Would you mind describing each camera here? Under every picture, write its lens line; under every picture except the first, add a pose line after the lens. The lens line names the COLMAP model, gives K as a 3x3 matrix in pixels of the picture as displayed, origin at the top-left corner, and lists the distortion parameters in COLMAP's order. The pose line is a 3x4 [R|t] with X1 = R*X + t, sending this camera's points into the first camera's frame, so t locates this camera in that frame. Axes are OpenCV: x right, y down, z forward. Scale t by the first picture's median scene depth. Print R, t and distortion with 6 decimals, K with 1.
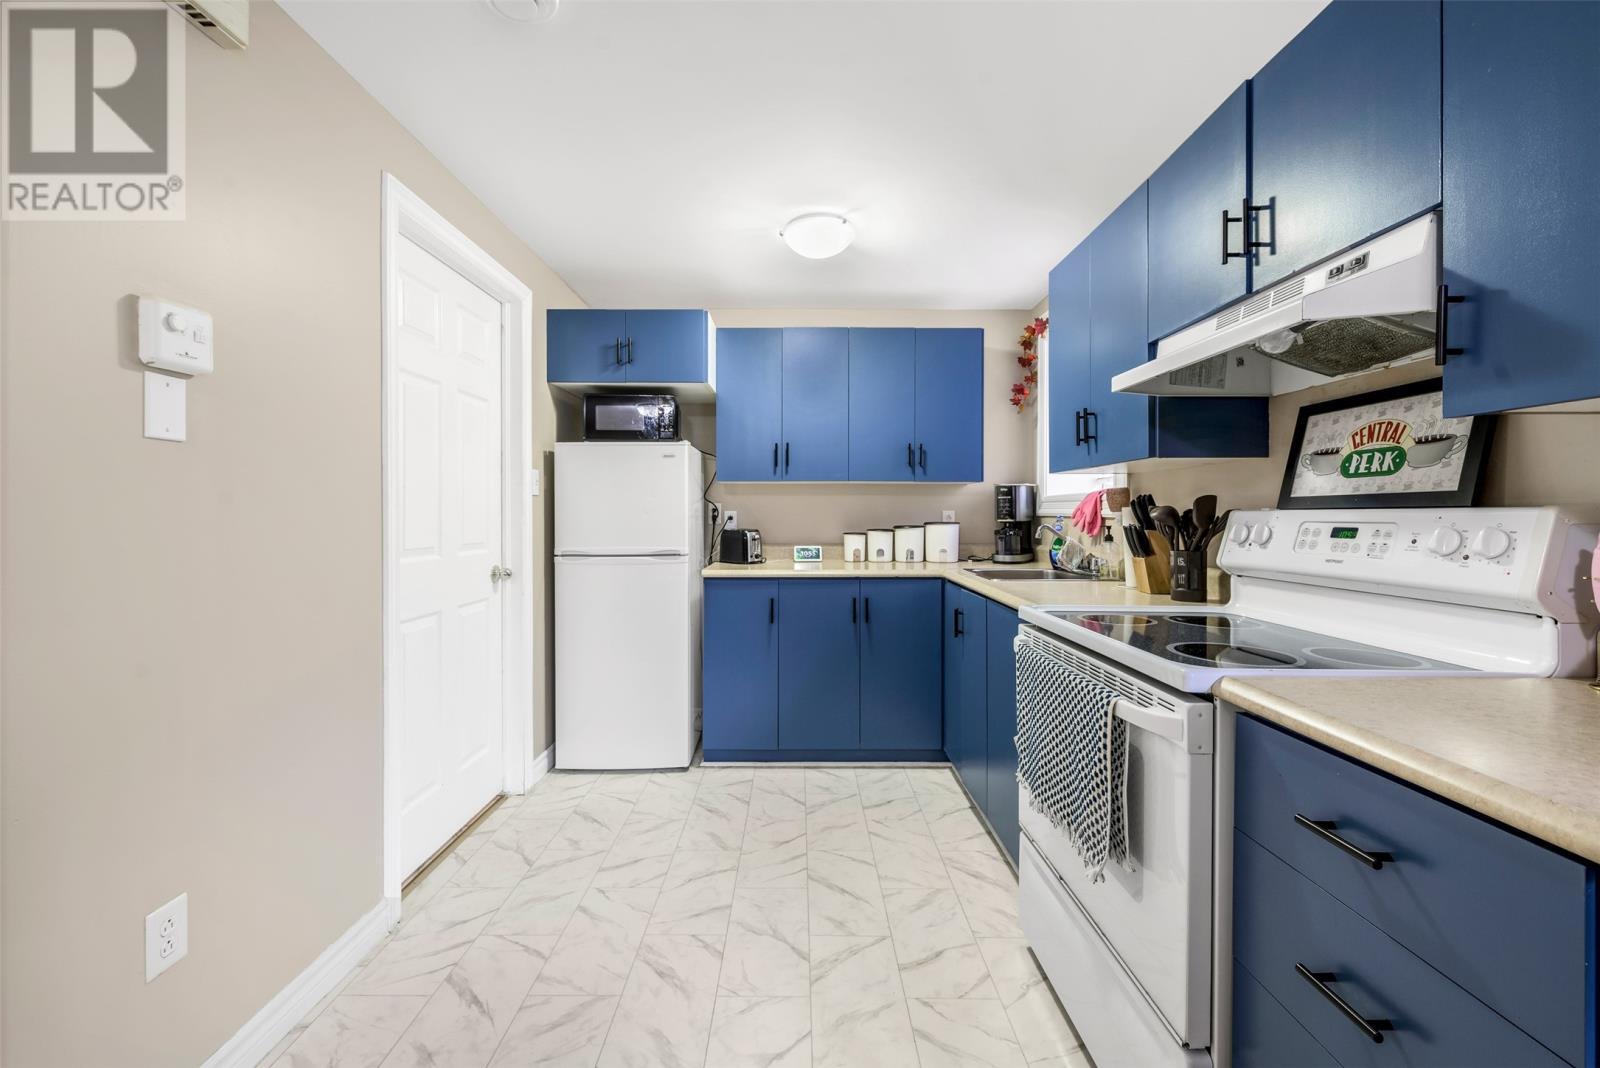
lens RADIAL K [[646.6, 0, 800.2], [0, 646.6, 521.3], [0, 0, 1]] dist [0.003628, -0.003018]
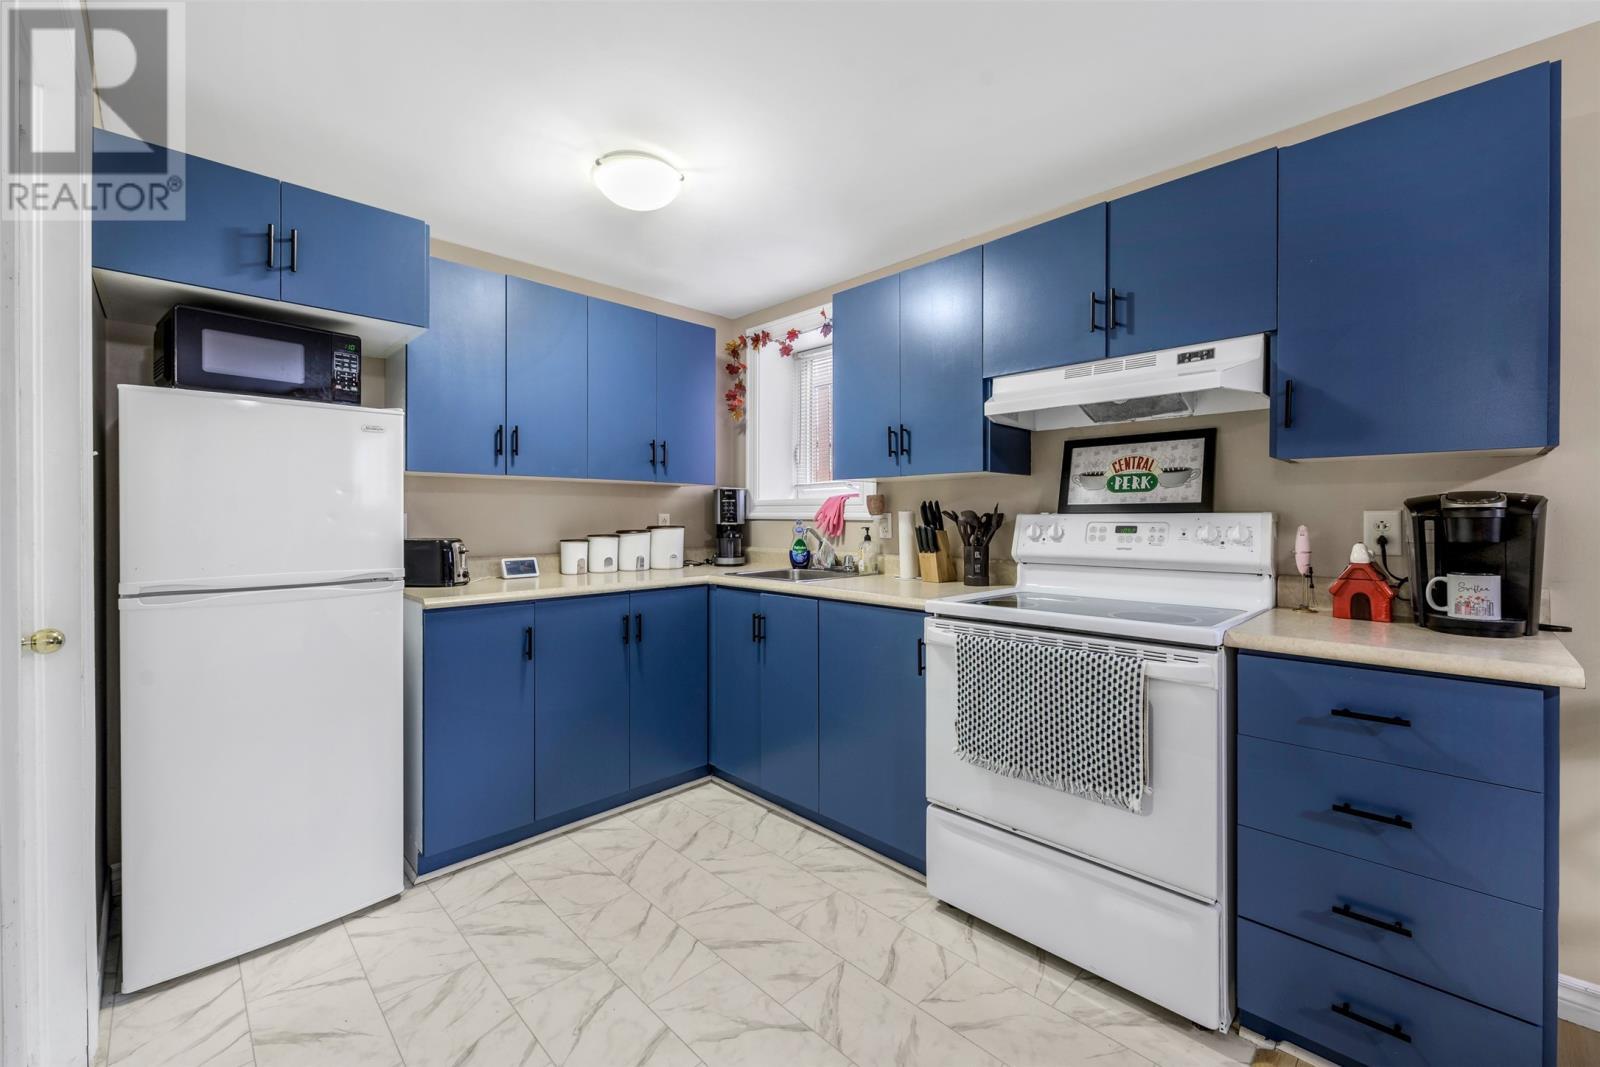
lens RADIAL K [[646.6, 0, 802.7], [0, 646.6, 524.6], [0, 0, 1]] dist [0.003628, -0.003018]
pose [[0.710040, -0.009759, 0.704094, -0.393203], [0.009470, 0.999946, 0.004310, -0.003739], [-0.704098, 0.003608, 0.710094, 0.251403]]
